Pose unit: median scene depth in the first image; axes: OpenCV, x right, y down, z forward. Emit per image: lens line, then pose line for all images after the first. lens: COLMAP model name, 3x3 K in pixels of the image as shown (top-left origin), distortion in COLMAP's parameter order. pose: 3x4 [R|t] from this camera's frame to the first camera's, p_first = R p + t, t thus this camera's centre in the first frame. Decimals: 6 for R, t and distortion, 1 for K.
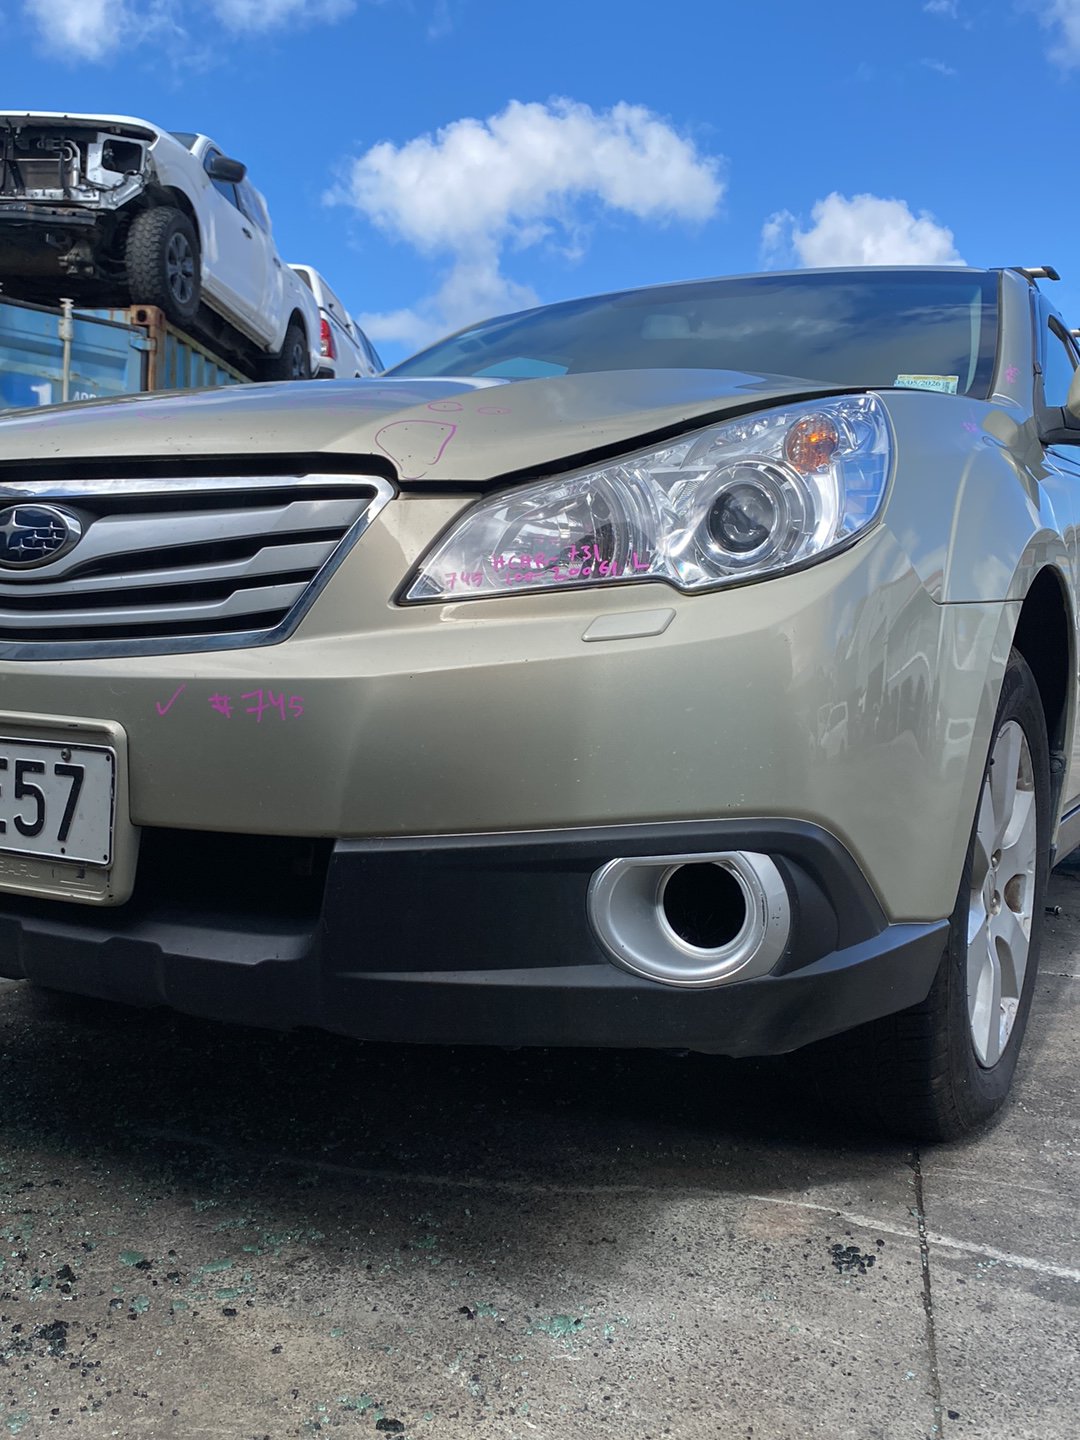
lens RADIAL K [[1284.9, 0, 512.0], [0, 1284.9, 693.9], [0, 0, 1]] dist [0.271913, -0.561671]
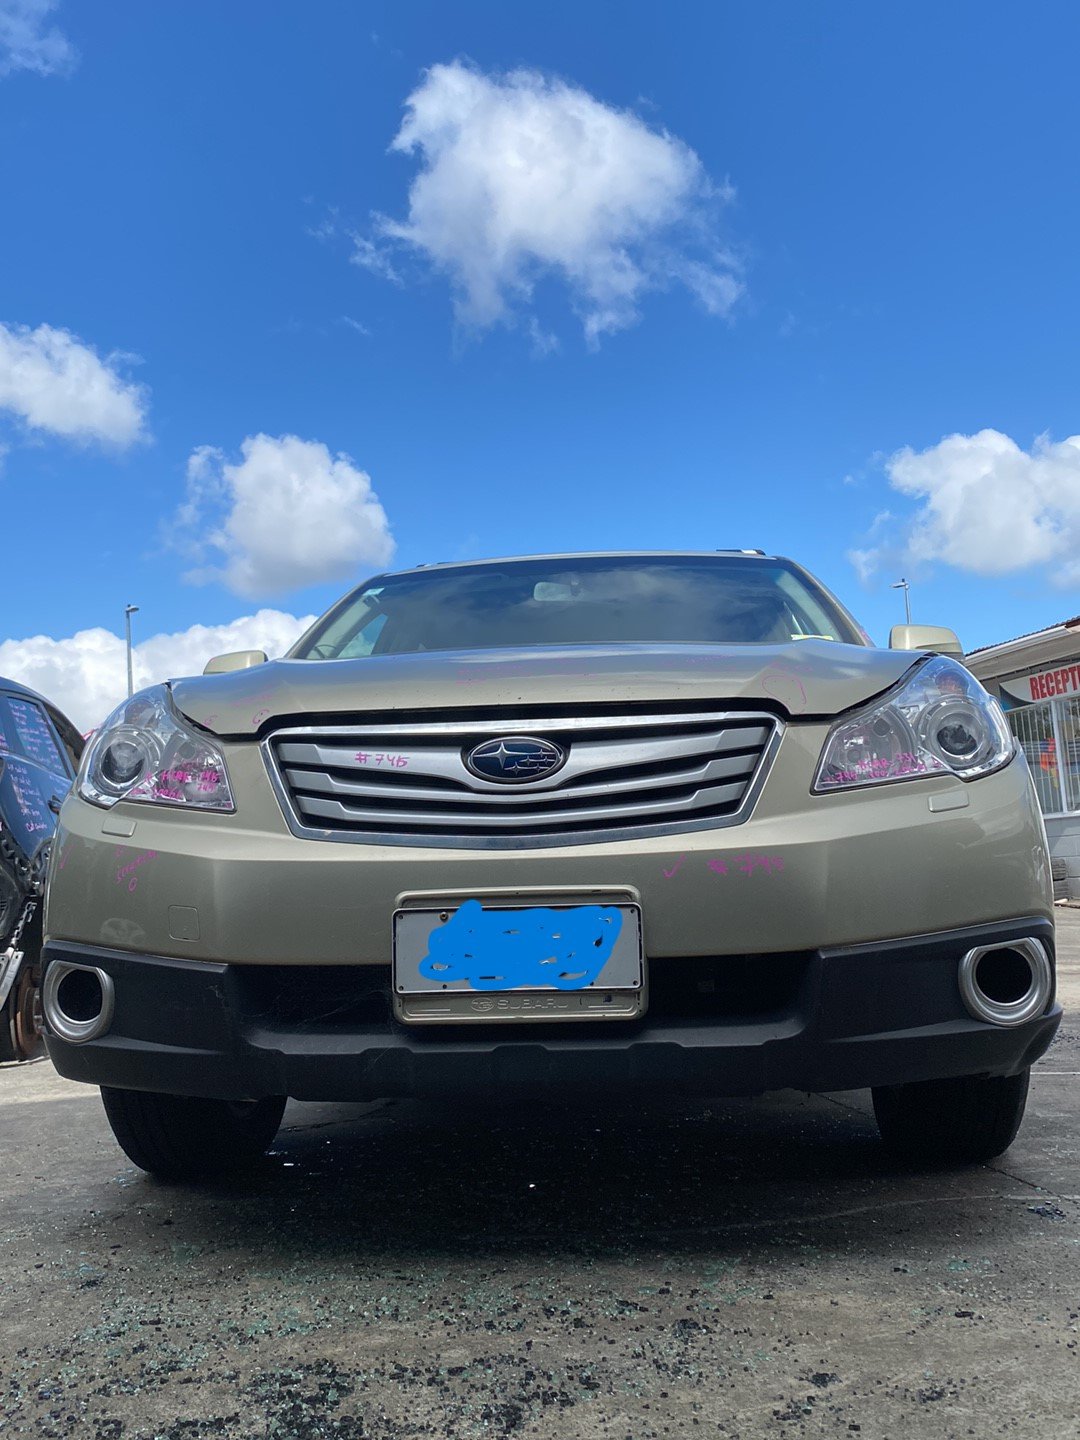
lens RADIAL K [[1365.9, 0, 572.0], [0, 1365.9, 663.7], [0, 0, 1]] dist [0.016291, -0.032680]
pose [[0.901277, 0.007566, 0.433176, -1.019076], [0.075683, 0.981724, -0.174616, 0.039607], [-0.426581, 0.190162, 0.884233, -0.338357]]
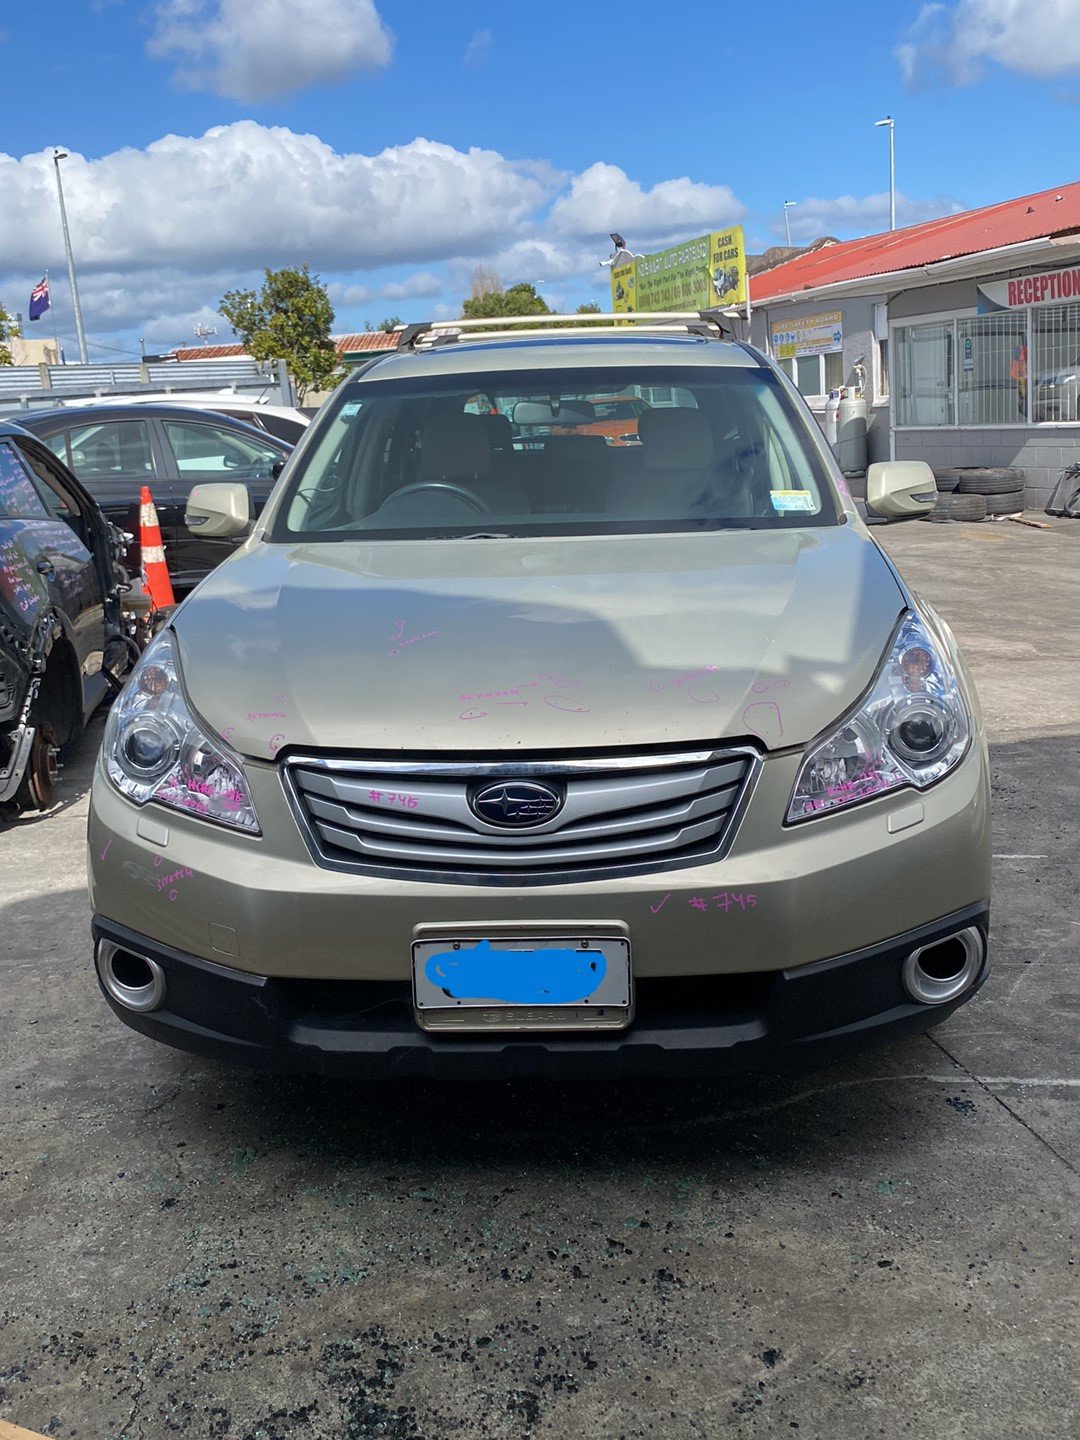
lens RADIAL K [[1365.9, 0, 572.0], [0, 1365.9, 663.7], [0, 0, 1]] dist [0.016291, -0.032680]
pose [[0.889478, -0.134438, 0.436756, -1.062750], [0.078586, 0.986509, 0.143613, -0.544582], [-0.450171, -0.093417, 0.888042, -0.444700]]
